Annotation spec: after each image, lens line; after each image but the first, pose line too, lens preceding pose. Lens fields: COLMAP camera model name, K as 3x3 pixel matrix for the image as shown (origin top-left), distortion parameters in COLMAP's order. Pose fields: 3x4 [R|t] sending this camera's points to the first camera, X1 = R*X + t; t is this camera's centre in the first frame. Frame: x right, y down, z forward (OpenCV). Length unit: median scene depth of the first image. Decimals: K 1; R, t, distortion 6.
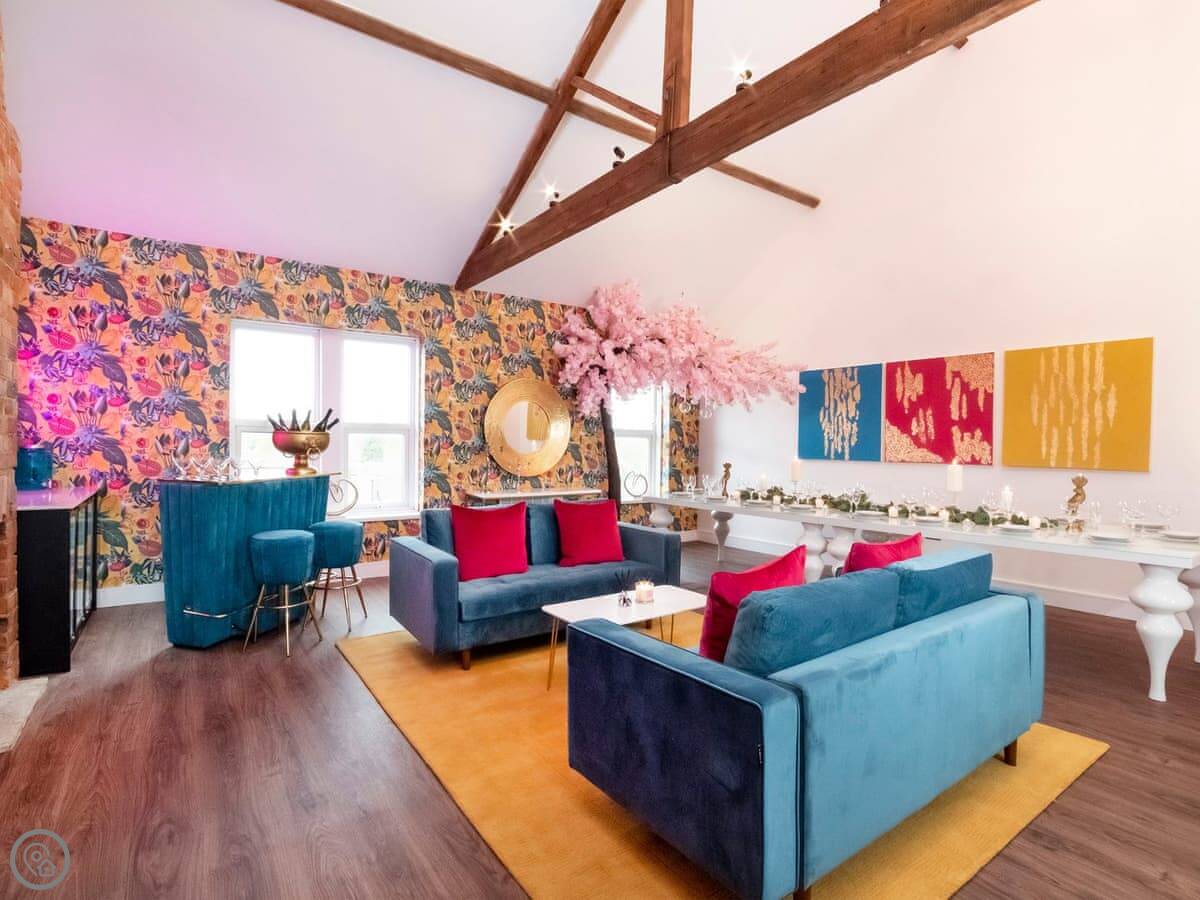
lens RADIAL K [[605.4, 0, 599.1], [0, 605.4, 443.8], [0, 0, 1]] dist [-0.039781, 0.008660]
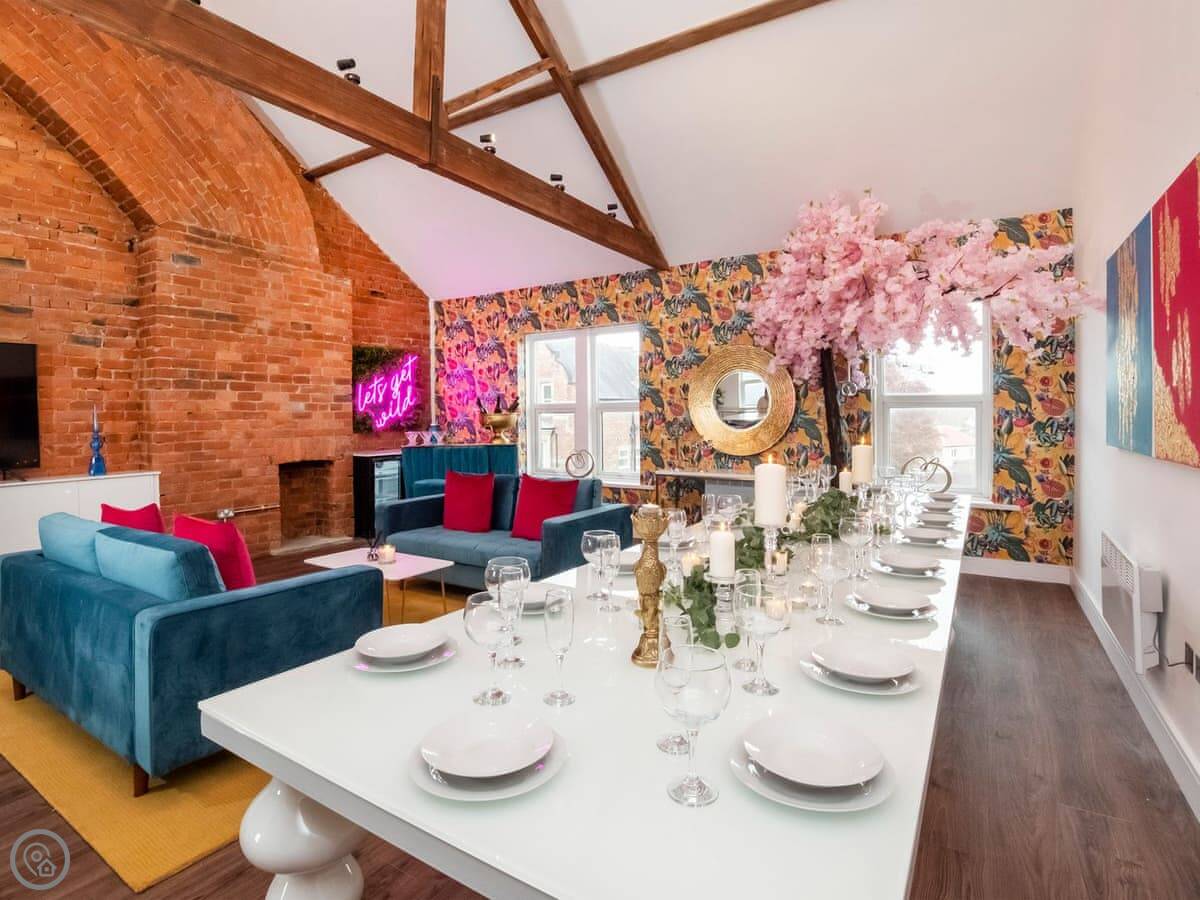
lens RADIAL K [[605.4, 0, 600.9], [0, 605.4, 415.5], [0, 0, 1]] dist [-0.039781, 0.008660]
pose [[0.380705, -0.014011, -0.924590, 0.758614], [0.011904, 0.999877, -0.010250, 0.002195], [0.924620, -0.007104, 0.380825, 0.570835]]
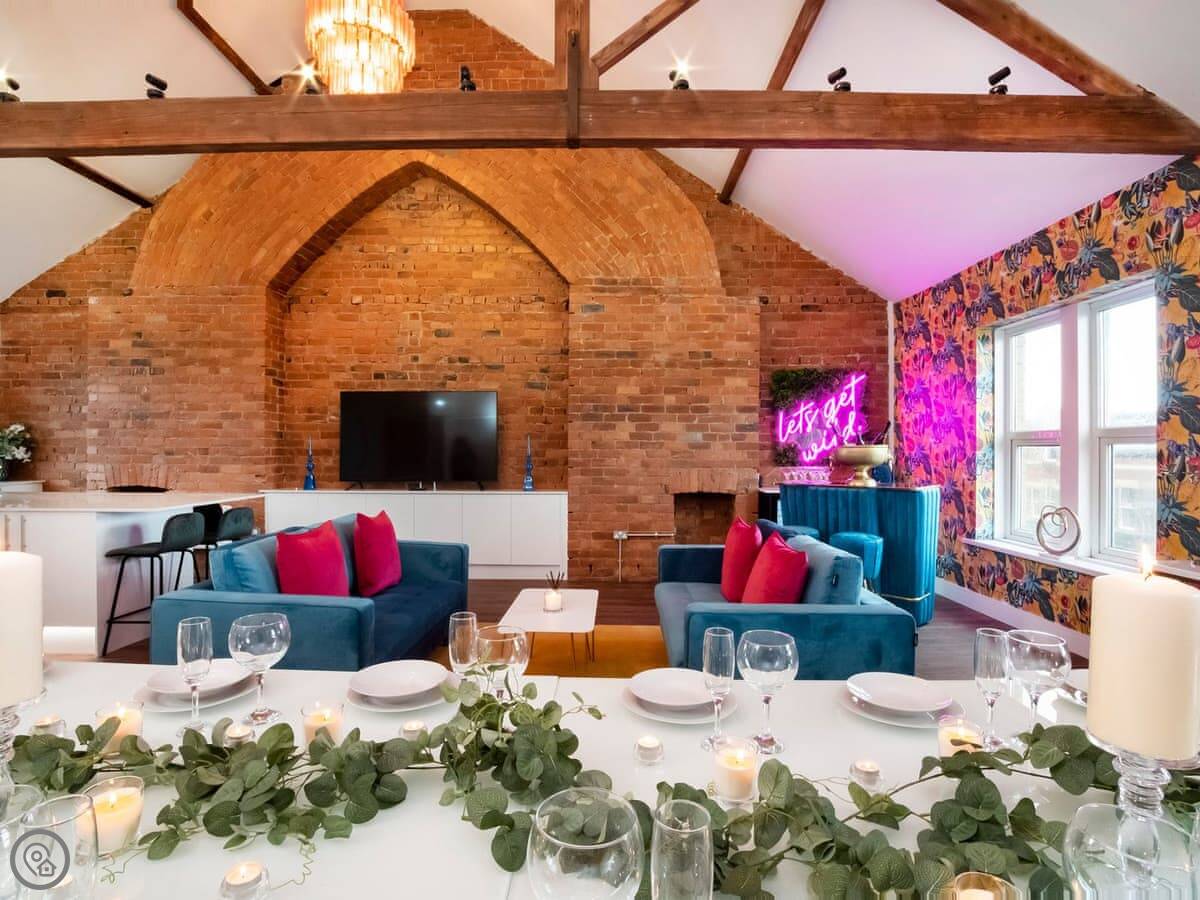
lens RADIAL K [[605.4, 0, 602.1], [0, 605.4, 446.4], [0, 0, 1]] dist [-0.039781, 0.008660]
pose [[-0.593412, -0.021019, -0.804624, 0.501688], [-0.014651, 0.999775, -0.015312, 0.004354], [0.804765, 0.002702, -0.593587, 0.997033]]
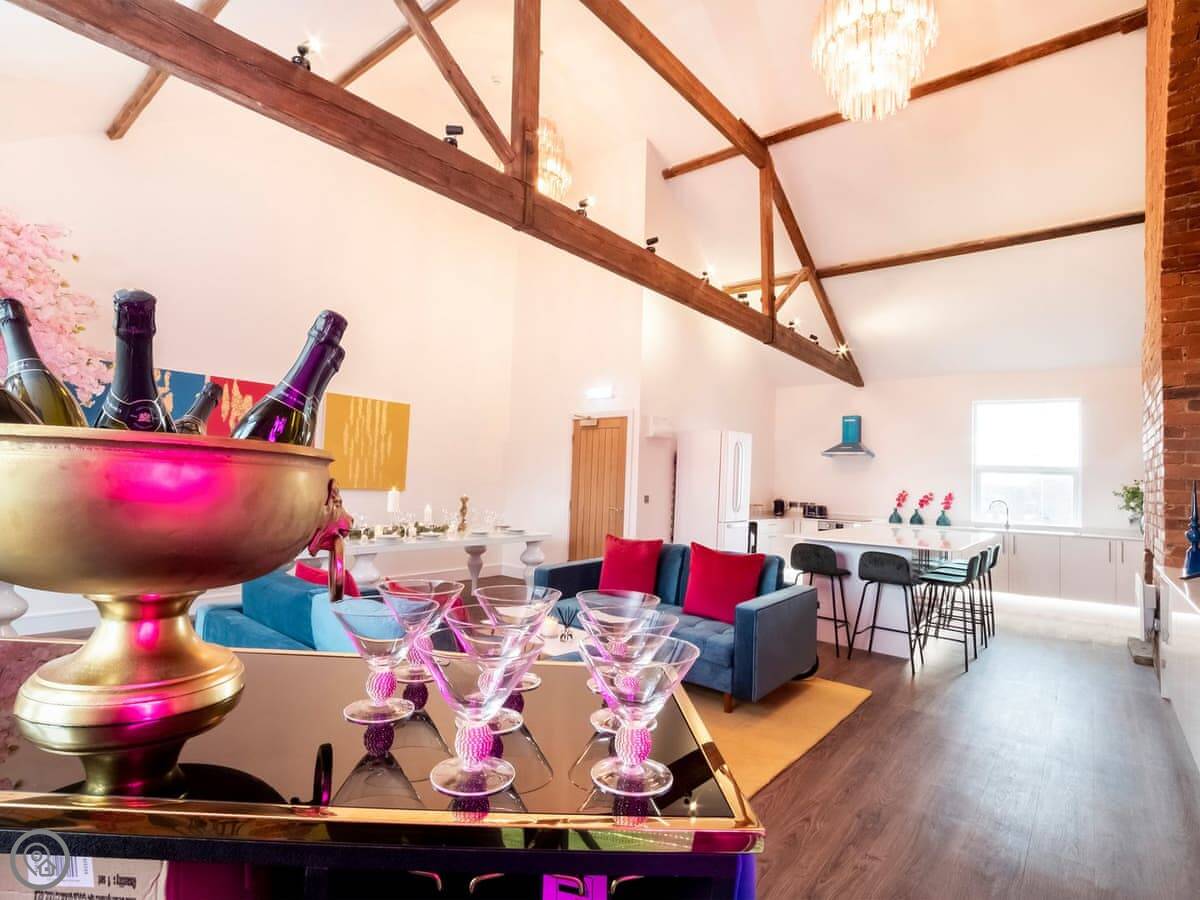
lens RADIAL K [[605.4, 0, 603.6], [0, 605.4, 446.5], [0, 0, 1]] dist [-0.039781, 0.008660]
pose [[-0.264355, 0.034085, 0.963823, -0.586545], [-0.039928, 0.998132, -0.046250, -0.011805], [-0.963598, -0.050710, -0.262500, 0.723413]]
